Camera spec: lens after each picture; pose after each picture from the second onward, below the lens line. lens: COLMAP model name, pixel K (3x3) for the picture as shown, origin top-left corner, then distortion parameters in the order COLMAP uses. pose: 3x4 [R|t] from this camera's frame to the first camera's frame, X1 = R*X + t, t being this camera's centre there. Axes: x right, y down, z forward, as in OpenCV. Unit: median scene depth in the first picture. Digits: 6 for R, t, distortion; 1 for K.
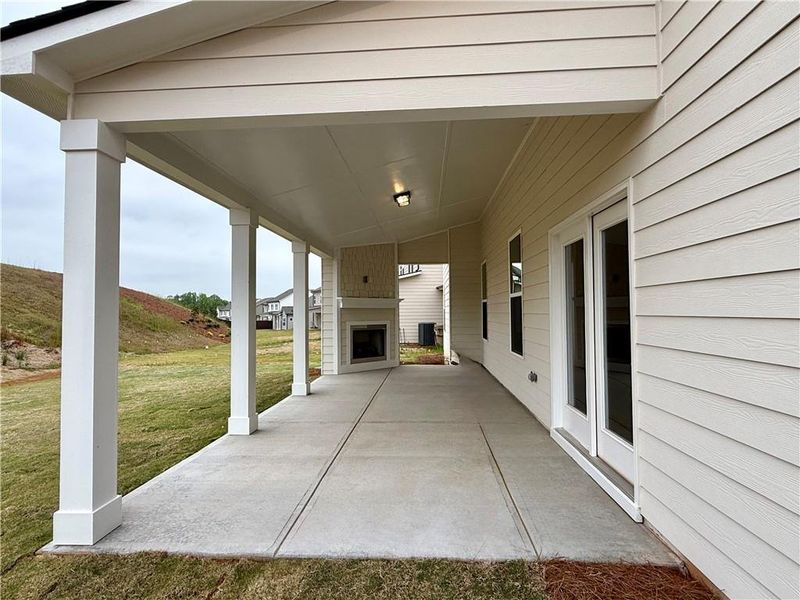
lens RADIAL K [[318.9, 0, 402.6], [0, 318.9, 296.7], [0, 0, 1]] dist [-0.002678, -0.000042]
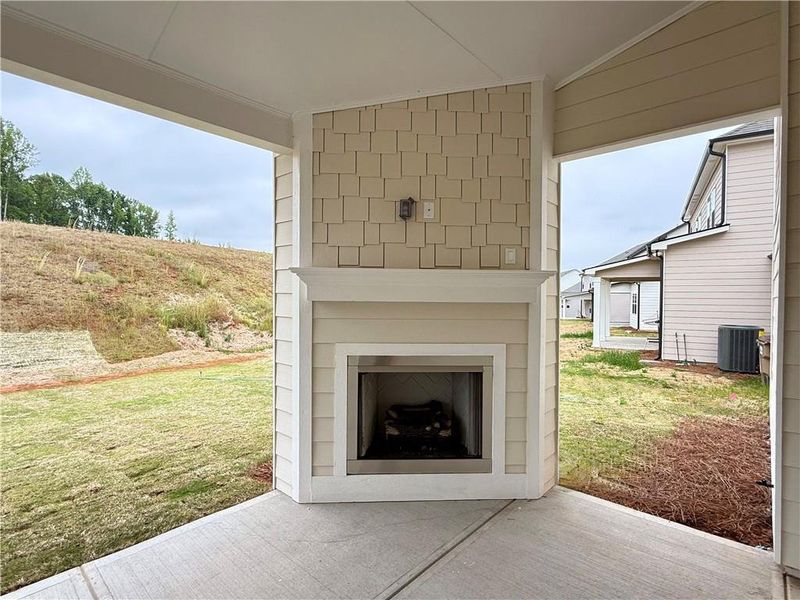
lens RADIAL K [[395.8, 0, 399.9], [0, 395.8, 302.9], [0, 0, 1]] dist [-0.022346, 0.000107]
pose [[0.786110, 0.021891, -0.617699, 0.110270], [0.015361, 0.998372, 0.054931, 0.014525], [0.617896, -0.052670, 0.784494, 0.661008]]
